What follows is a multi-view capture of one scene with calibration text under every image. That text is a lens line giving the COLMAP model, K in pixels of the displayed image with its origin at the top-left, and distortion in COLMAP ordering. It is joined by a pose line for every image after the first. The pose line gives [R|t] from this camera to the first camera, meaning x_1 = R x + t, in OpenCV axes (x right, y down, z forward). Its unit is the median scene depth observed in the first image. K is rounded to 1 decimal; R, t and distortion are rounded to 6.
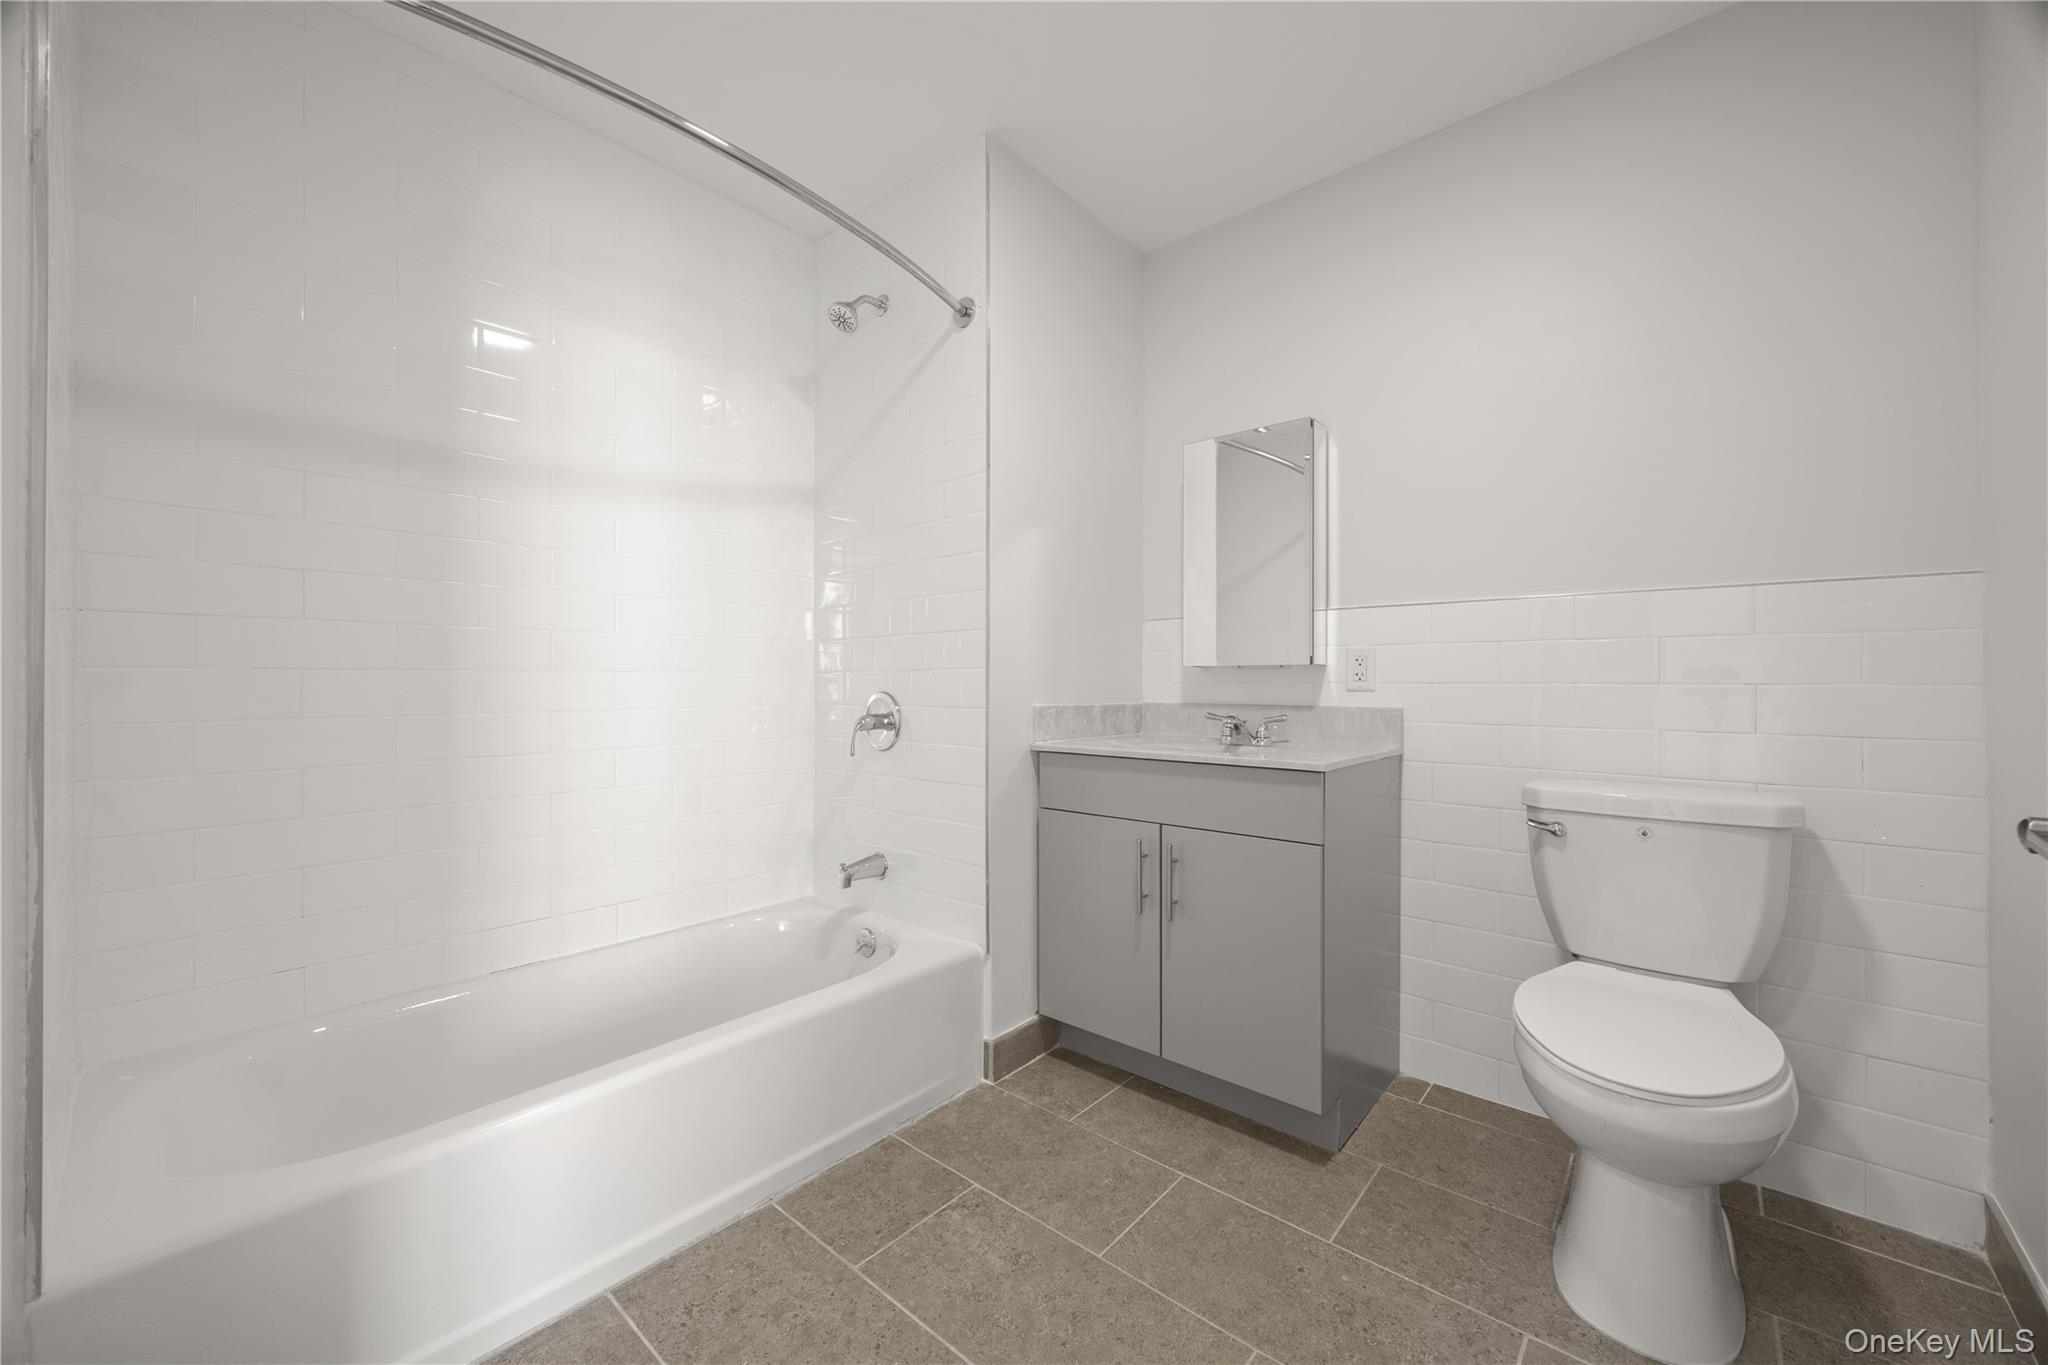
lens RADIAL K [[785.5, 0, 1016.3], [0, 785.5, 680.6], [0, 0, 1]] dist [-0.006720, 0.000769]
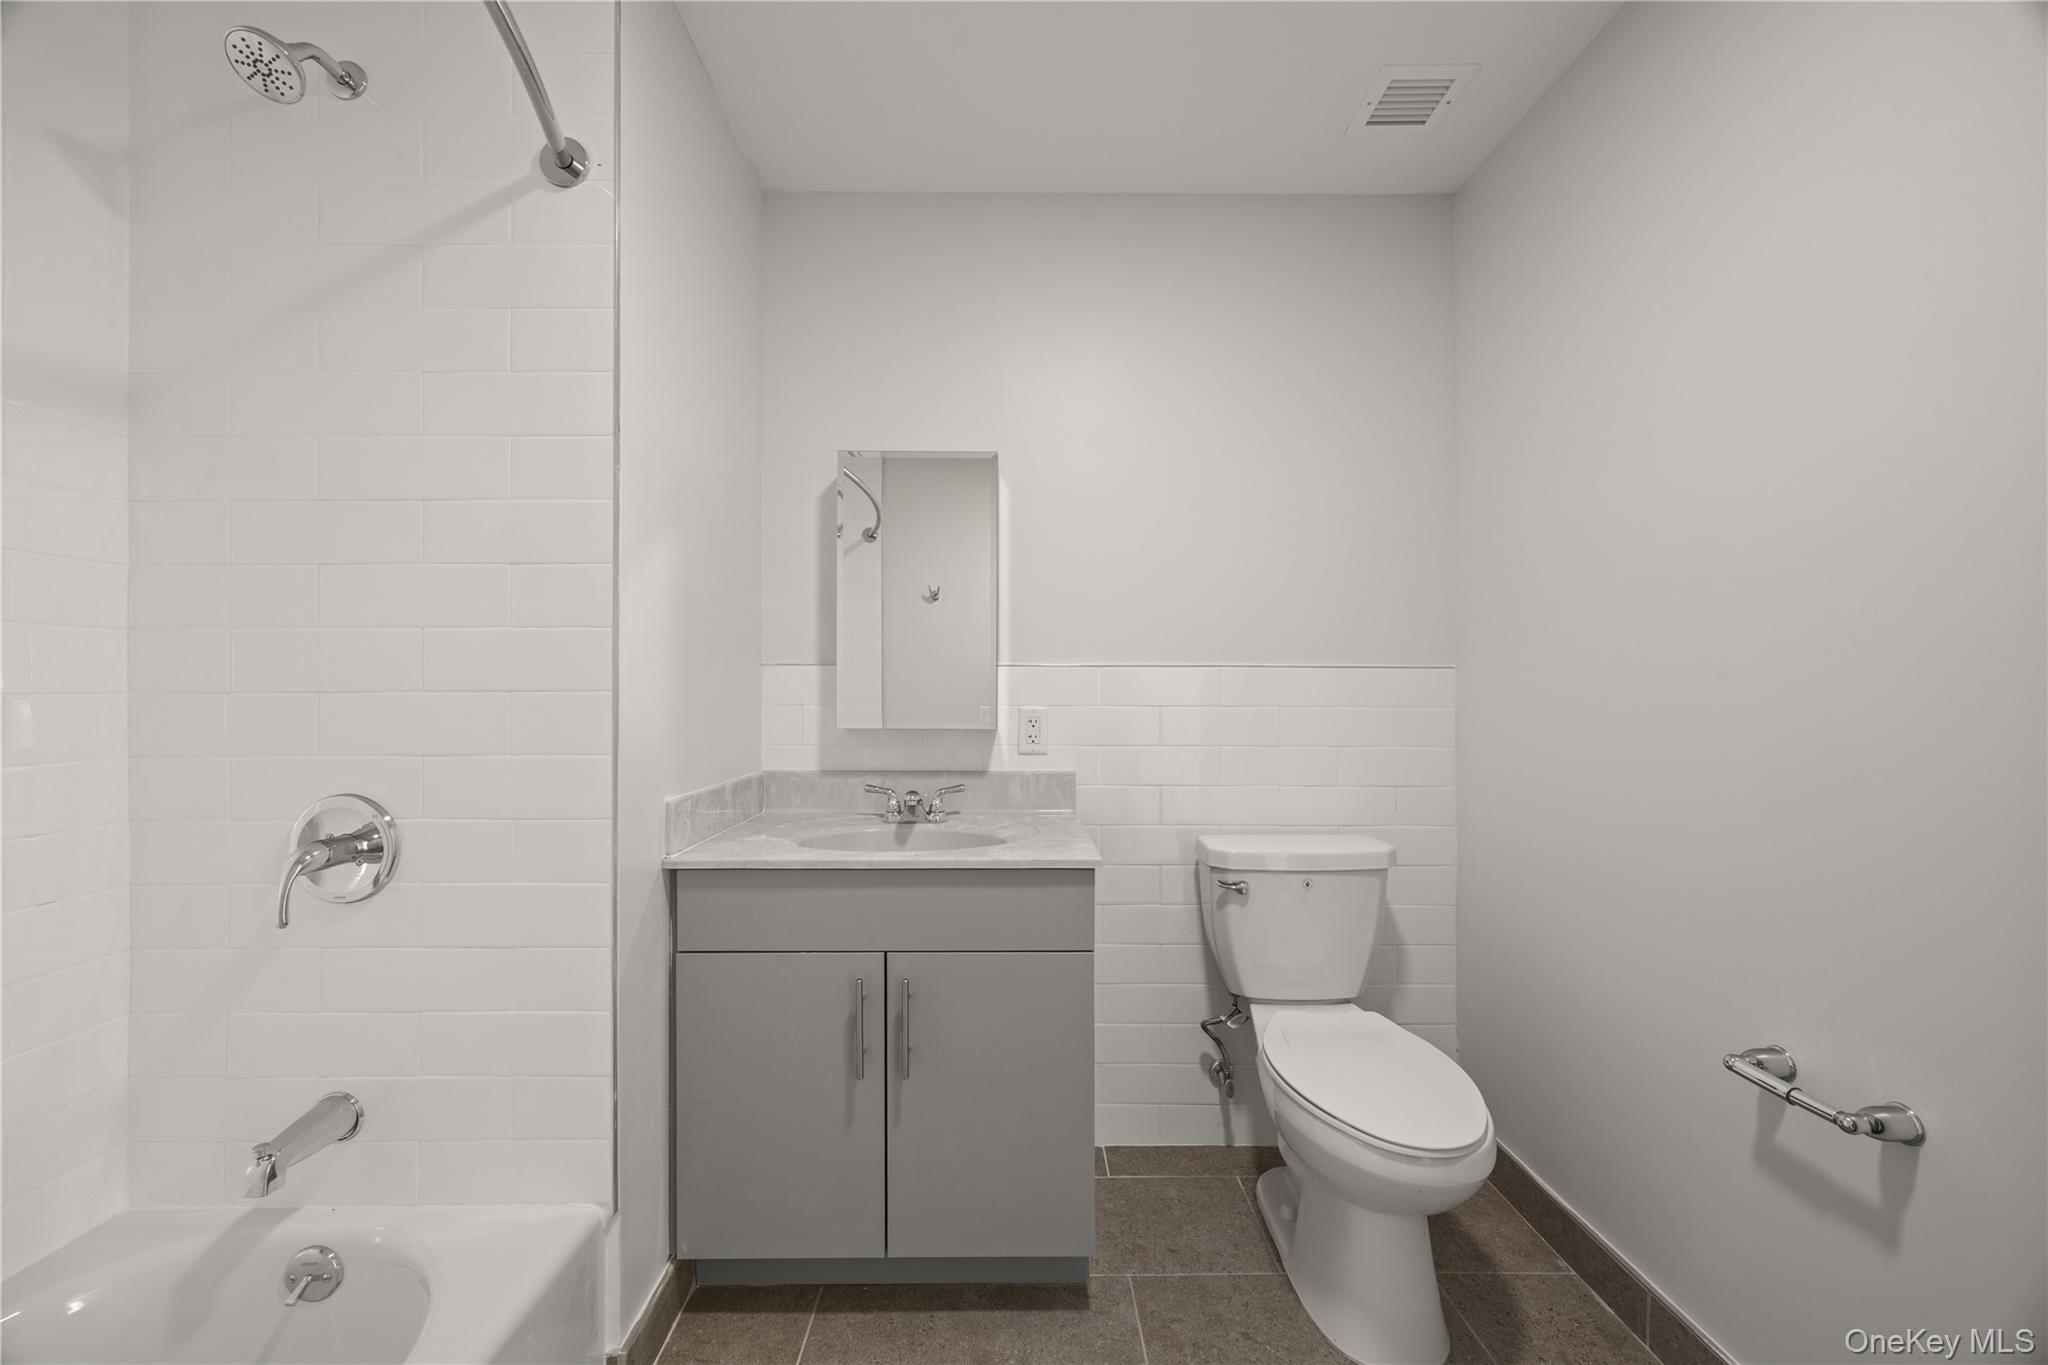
lens RADIAL K [[785.5, 0, 1024.4], [0, 785.5, 690.0], [0, 0, 1]] dist [-0.006720, 0.000769]
pose [[0.740029, 0.002801, 0.672569, -0.202949], [-0.004142, 0.999991, 0.000394, -0.064011], [-0.672562, -0.003078, 0.740034, 0.308266]]
